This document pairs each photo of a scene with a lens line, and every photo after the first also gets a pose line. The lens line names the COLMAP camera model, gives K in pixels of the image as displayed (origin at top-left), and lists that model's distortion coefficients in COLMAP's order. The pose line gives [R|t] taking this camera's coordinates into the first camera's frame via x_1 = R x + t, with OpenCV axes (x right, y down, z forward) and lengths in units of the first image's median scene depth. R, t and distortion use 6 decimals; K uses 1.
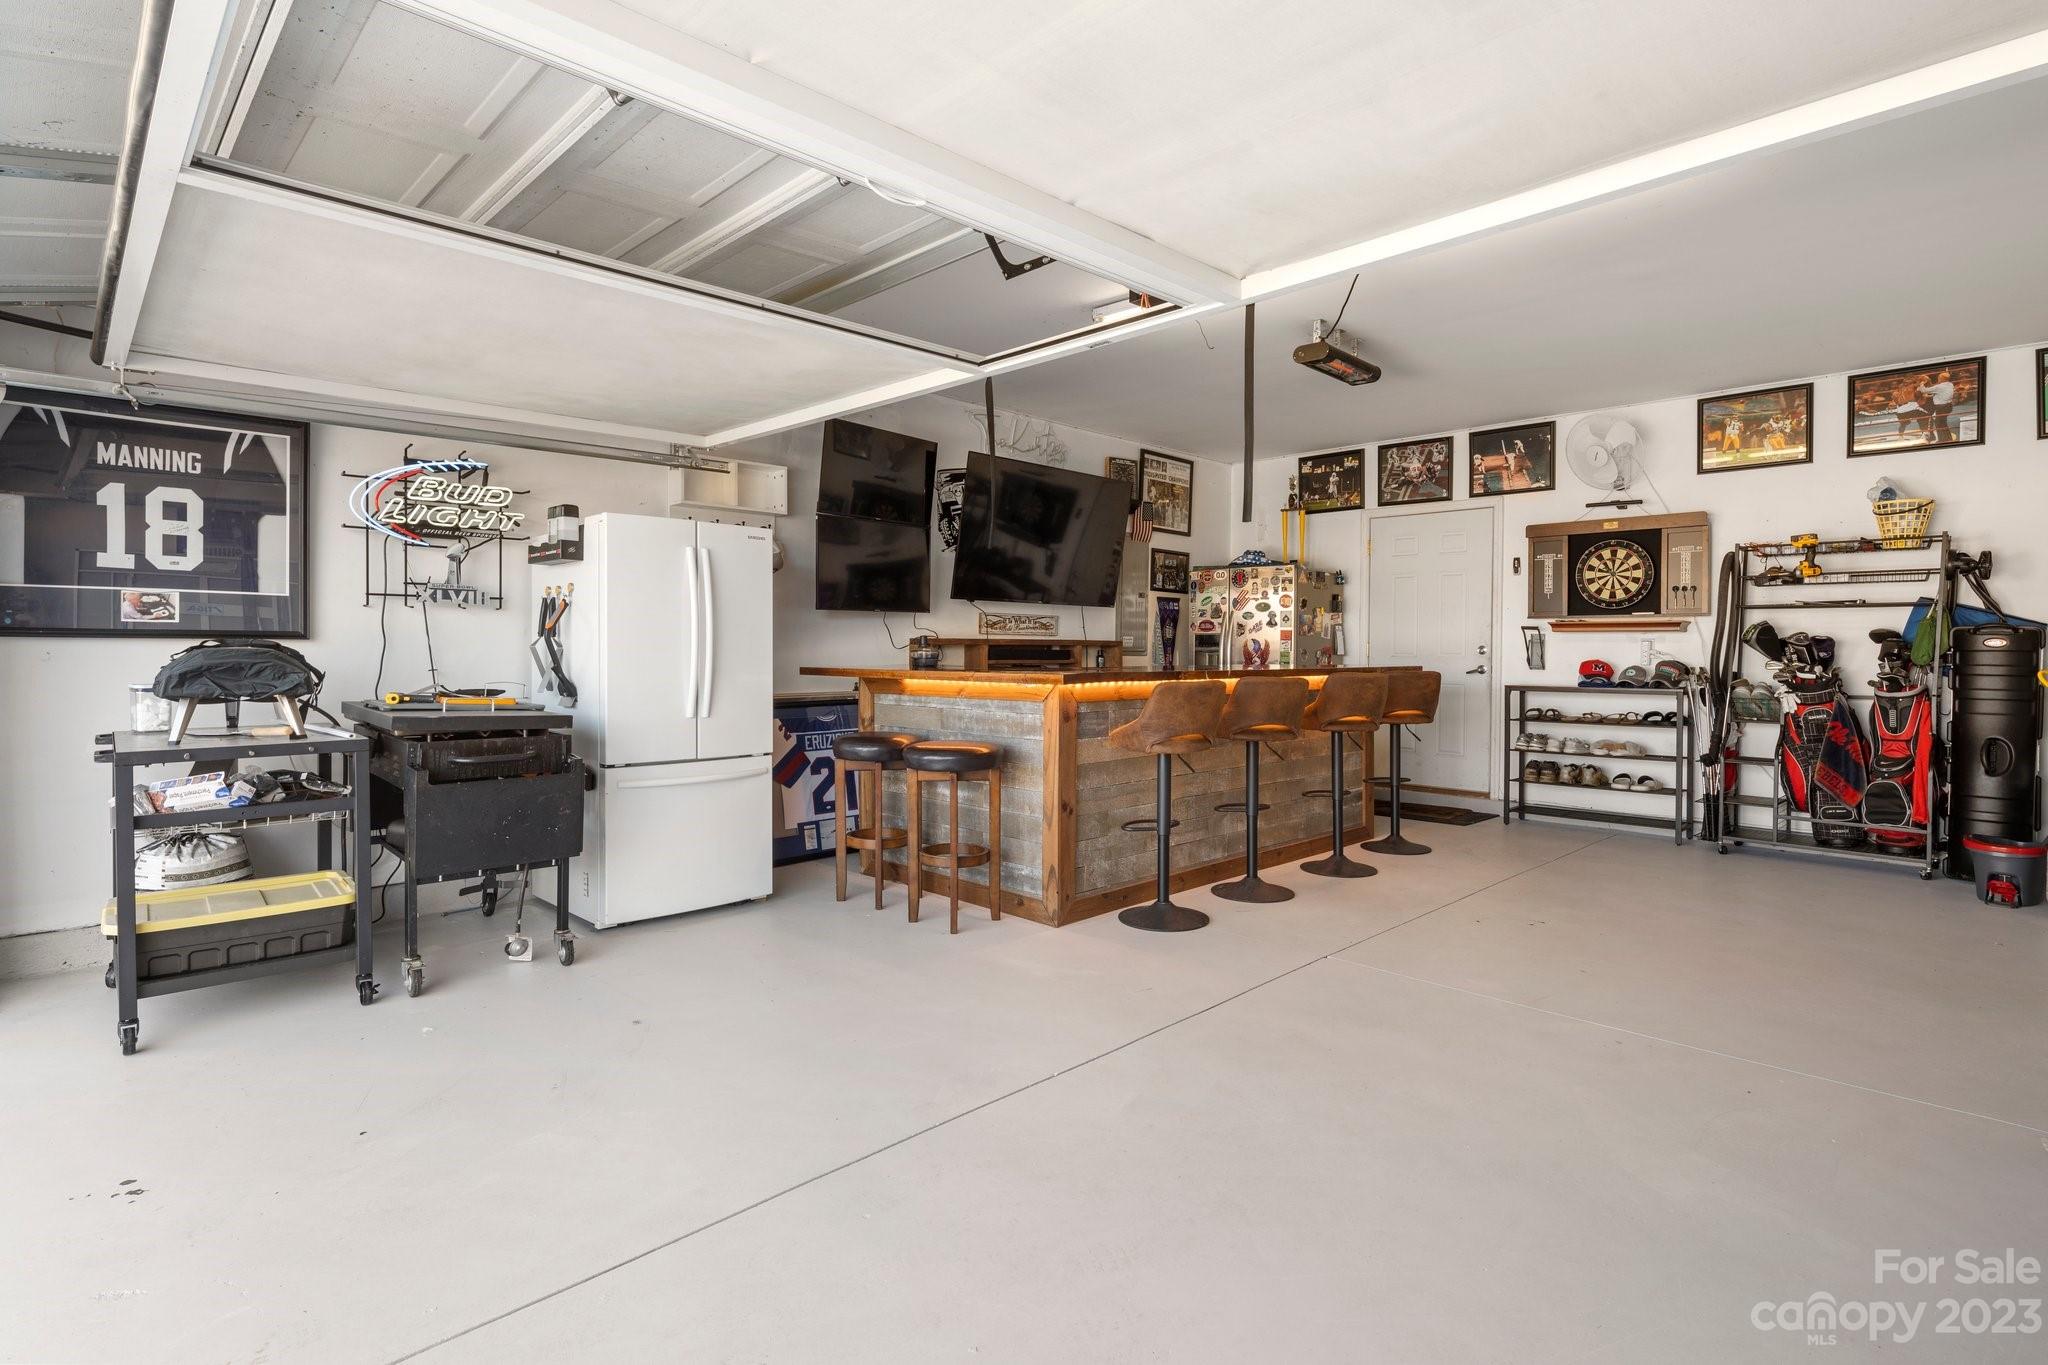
lens RADIAL K [[1009.3, 0, 1024.0], [0, 1009.3, 682.5], [0, 0, 1]] dist [-0.002288, -0.000277]
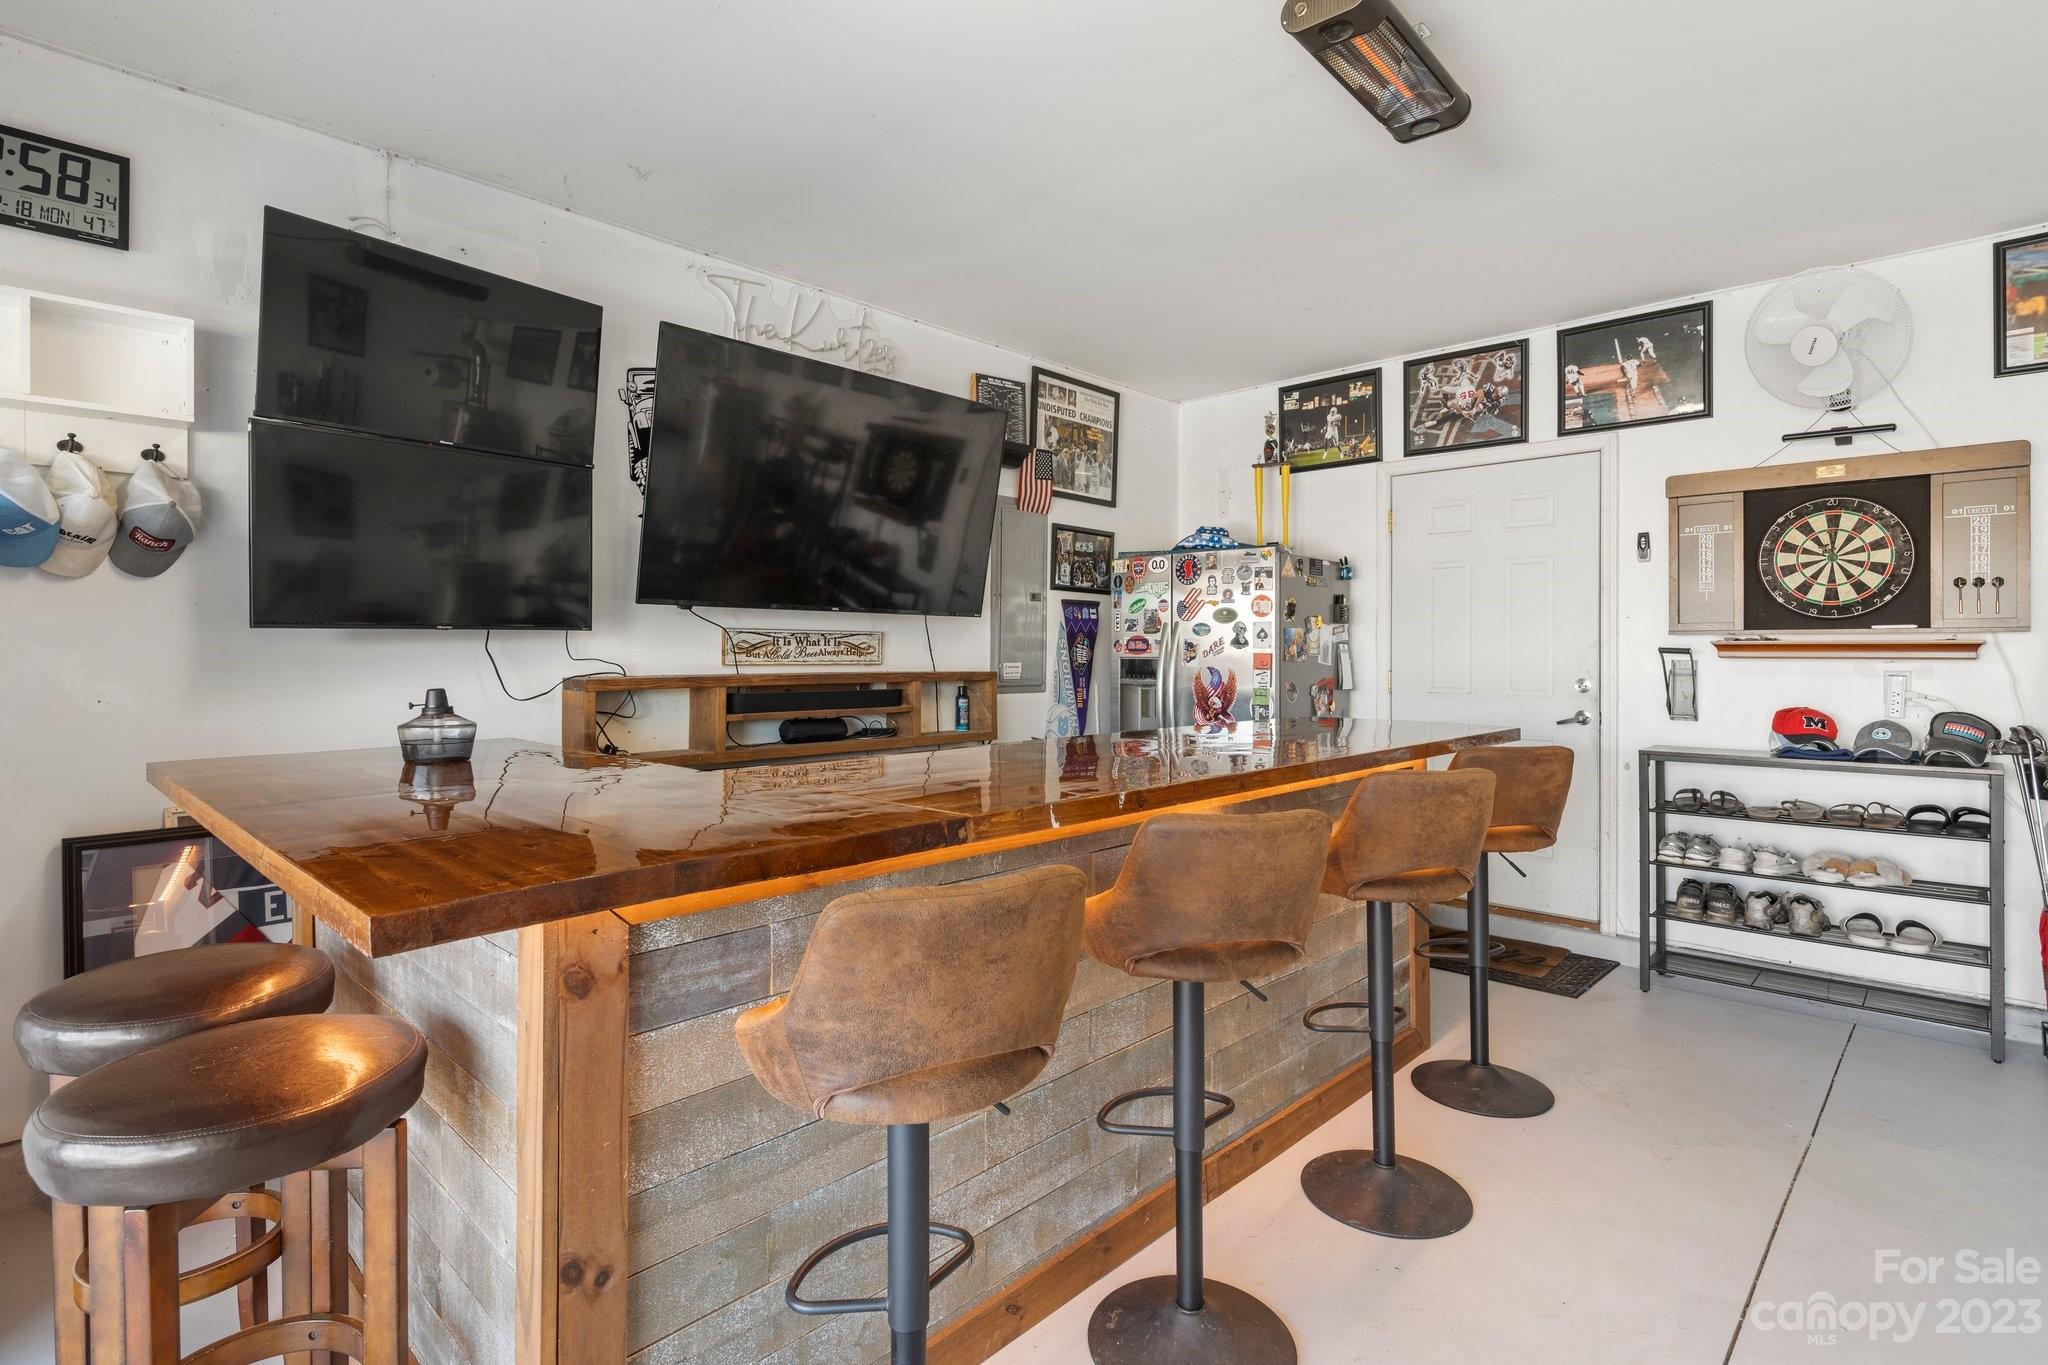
lens RADIAL K [[1025.0, 0, 1024.0], [0, 1025.0, 682.5], [0, 0, 1]] dist [-0.002618, -0.000159]
pose [[0.999511, -0.004468, 0.030951, 0.096161], [0.004647, 0.999973, -0.005725, -0.031395], [-0.030925, 0.005866, 0.999504, 0.384642]]
